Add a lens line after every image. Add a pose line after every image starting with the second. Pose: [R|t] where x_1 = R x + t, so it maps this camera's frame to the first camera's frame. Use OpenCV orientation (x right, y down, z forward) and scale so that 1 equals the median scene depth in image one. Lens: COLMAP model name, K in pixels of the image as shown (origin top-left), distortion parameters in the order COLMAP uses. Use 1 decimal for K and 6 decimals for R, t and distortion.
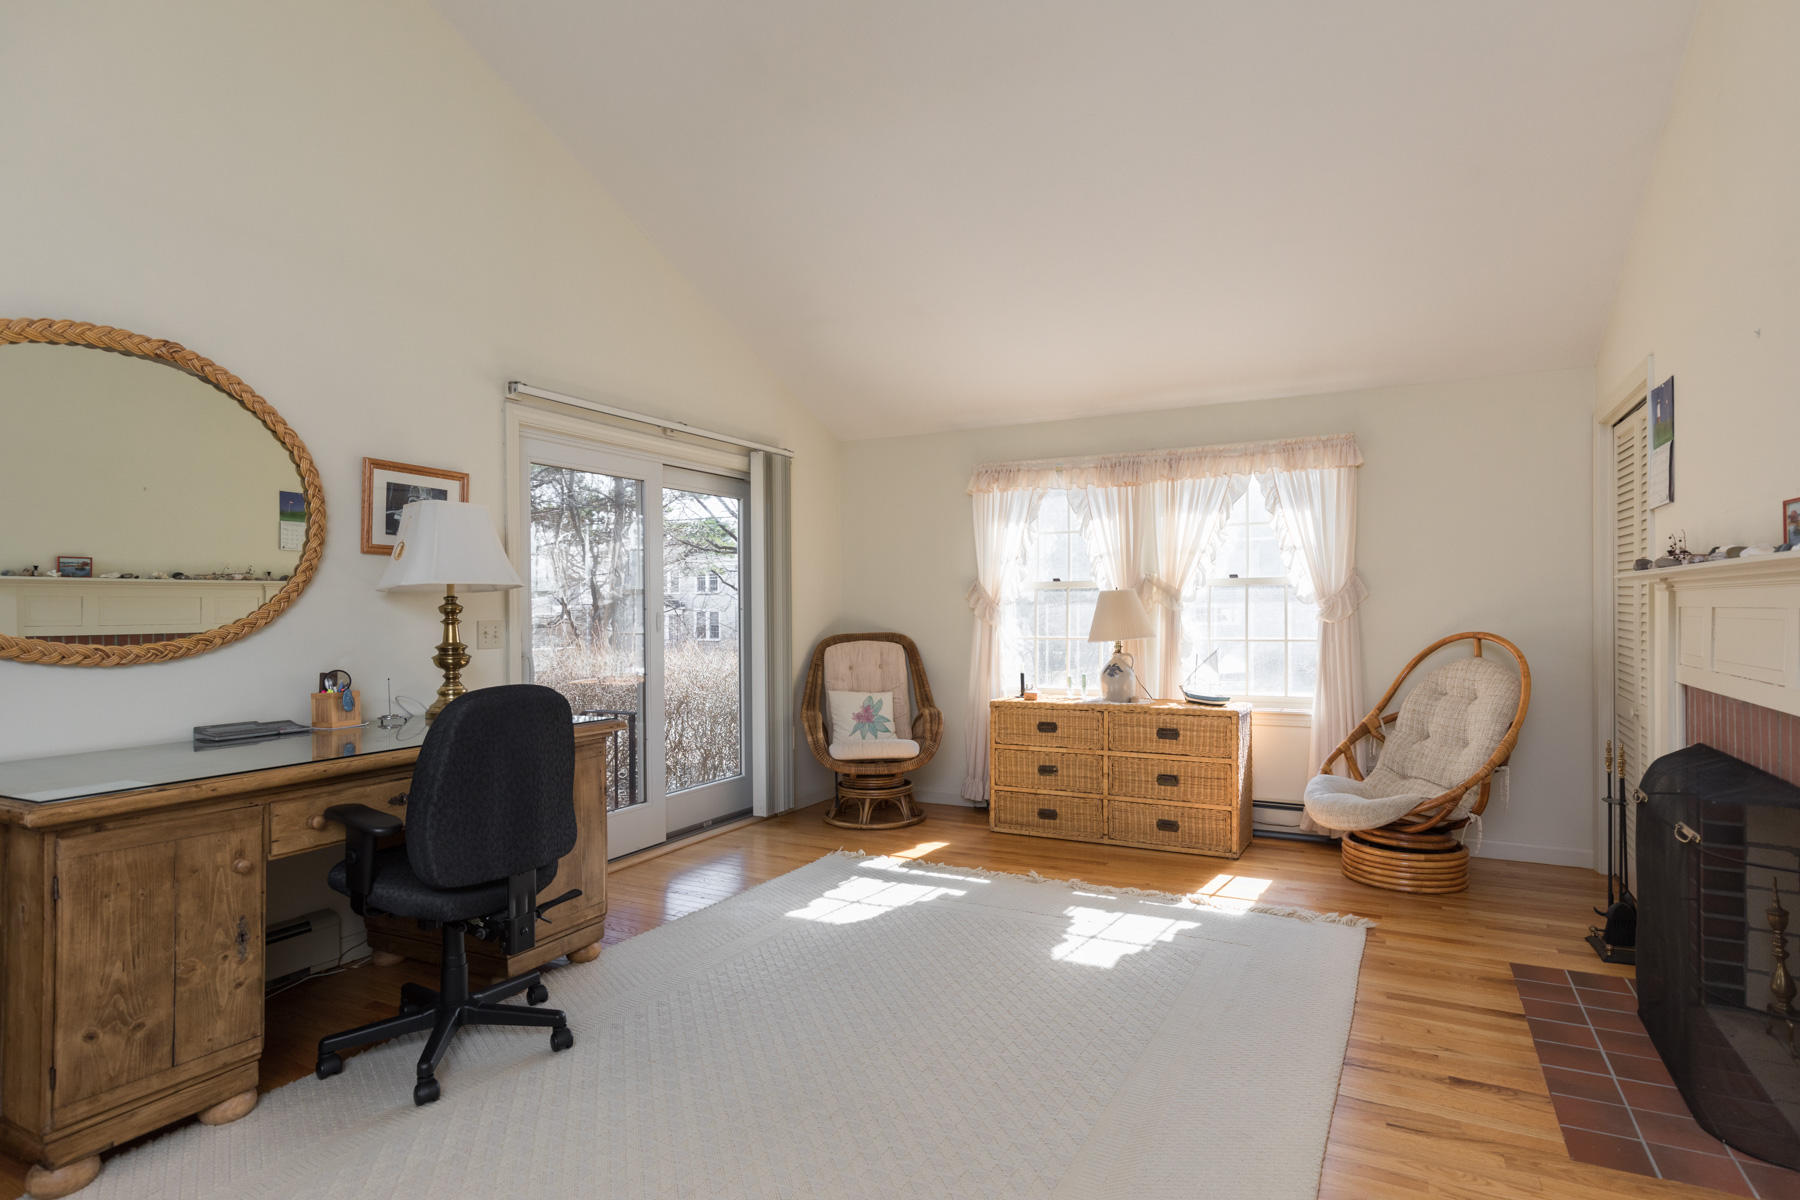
lens RADIAL K [[954.9, 0, 900.0], [0, 954.9, 615.1], [0, 0, 1]] dist [0.000924, -0.001422]
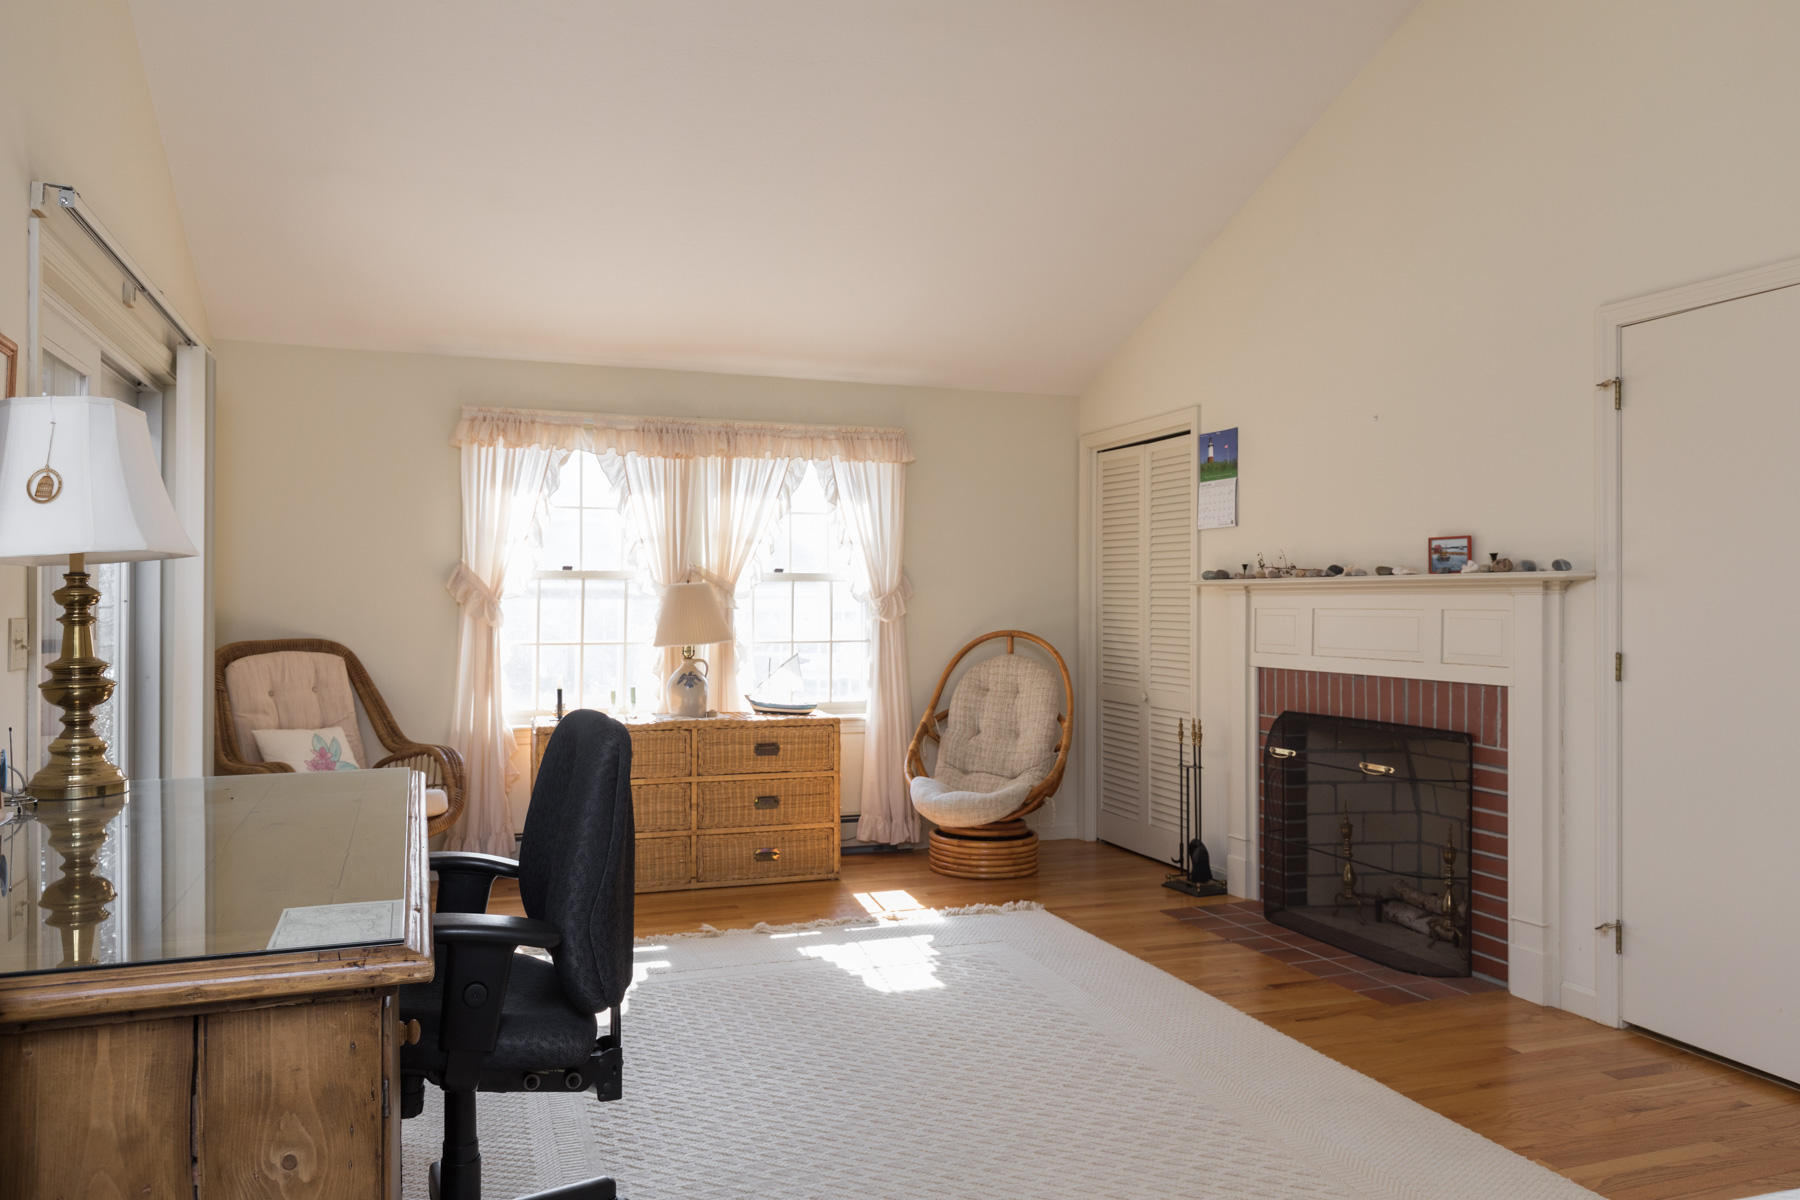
lens RADIAL K [[1291.4, 0, 900.0], [0, 1291.4, 600.0], [0, 0, 1]] dist [0.011437, 0.000957]
pose [[0.670849, 0.011589, 0.741504, -0.516188], [-0.002390, 0.999906, -0.013466, 0.003197], [-0.741591, 0.007261, 0.670814, 0.114173]]
